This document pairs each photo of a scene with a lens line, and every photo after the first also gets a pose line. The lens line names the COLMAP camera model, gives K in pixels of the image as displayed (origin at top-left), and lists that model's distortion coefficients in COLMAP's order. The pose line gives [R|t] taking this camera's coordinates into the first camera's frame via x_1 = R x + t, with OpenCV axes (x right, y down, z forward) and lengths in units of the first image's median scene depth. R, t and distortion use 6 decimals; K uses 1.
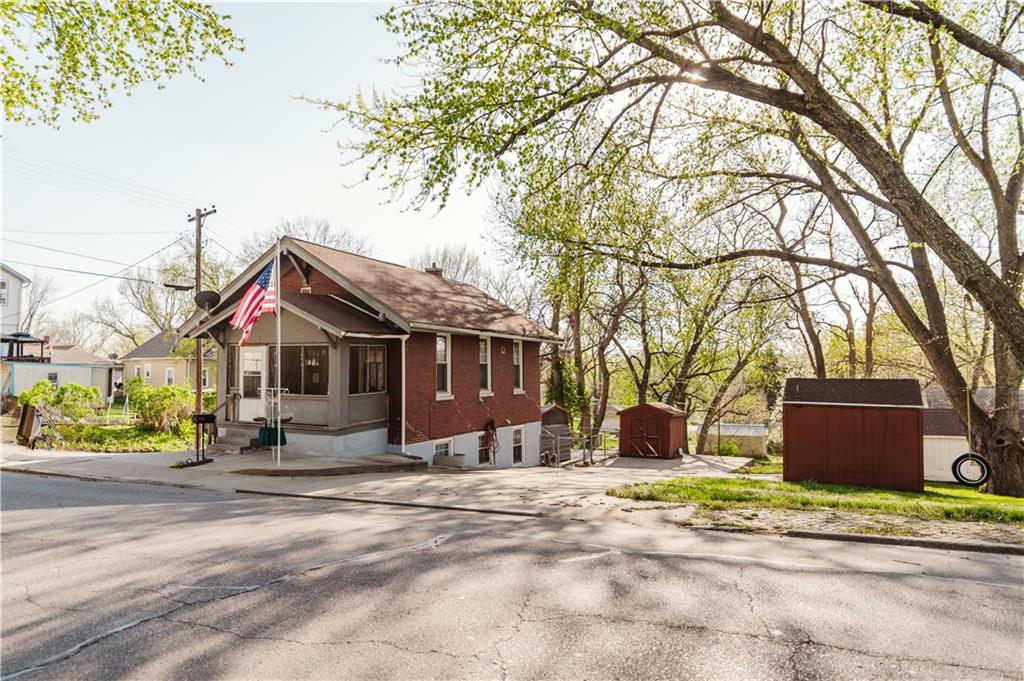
lens RADIAL K [[710.9, 0, 512.1], [0, 710.9, 377.9], [0, 0, 1]] dist [-0.001885, 0.000307]
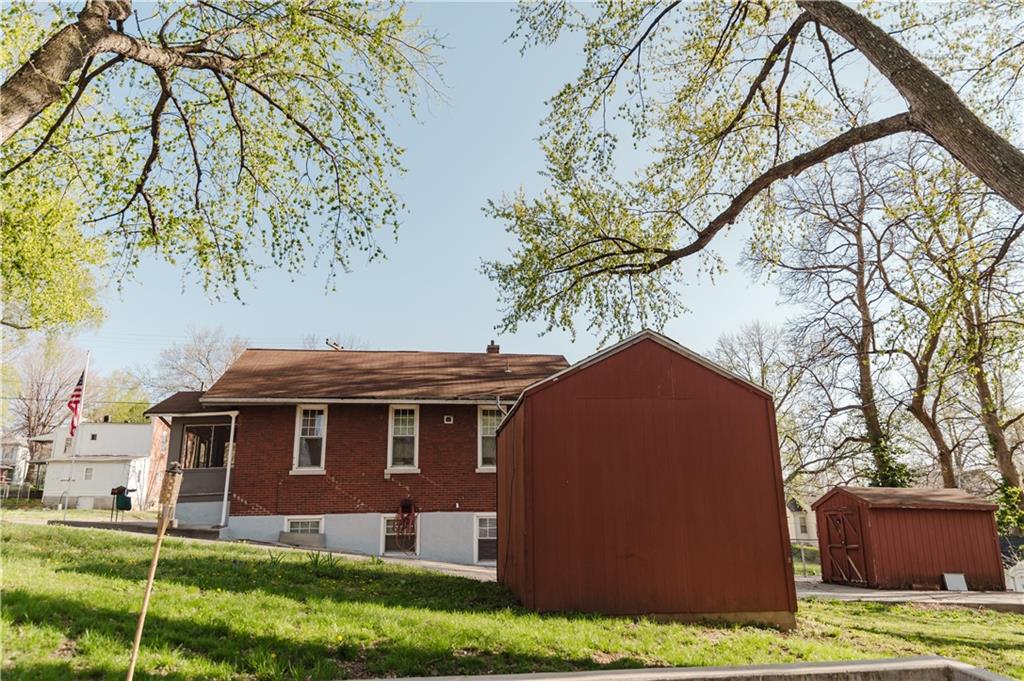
lens RADIAL K [[698.7, 0, 512.0], [0, 698.7, 340.5], [0, 0, 1]] dist [-0.004037, 0.000202]
pose [[0.526677, -0.238924, -0.815798, 0.555651], [0.011144, 0.961547, -0.274416, 0.076240], [0.849993, 0.135437, 0.509087, 0.460119]]
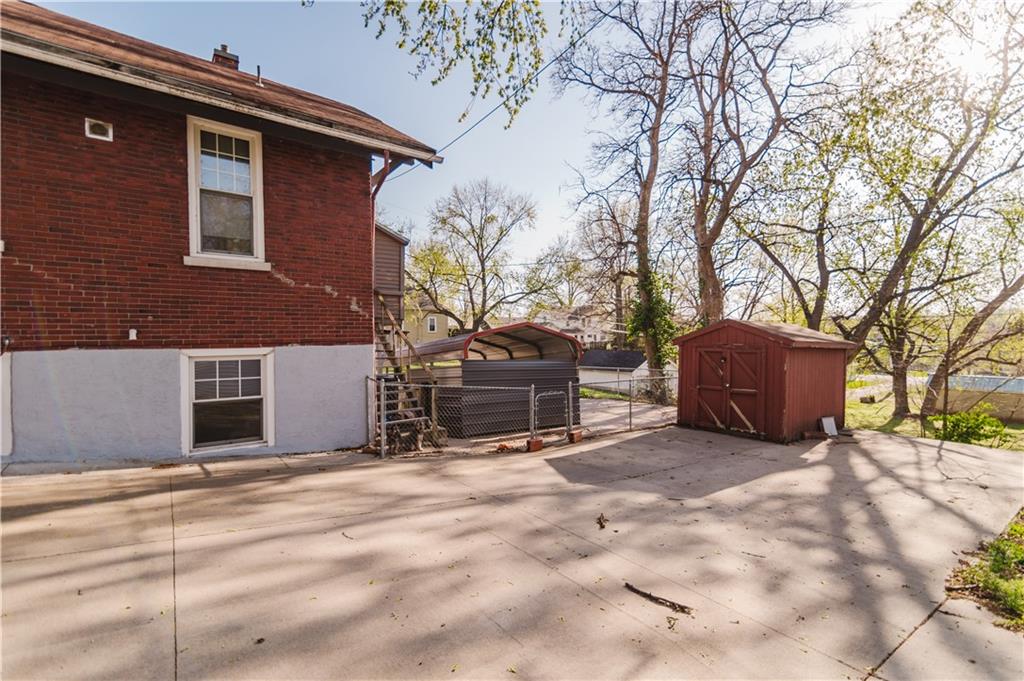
lens RADIAL K [[466.0, 0, 520.0], [0, 466.0, 344.6], [0, 0, 1]] dist [0.013788, -0.000172]
pose [[0.885418, -0.001281, -0.464795, 0.209016], [0.006070, 0.999943, 0.008807, 0.049740], [0.464757, -0.010619, 0.885375, 0.661473]]
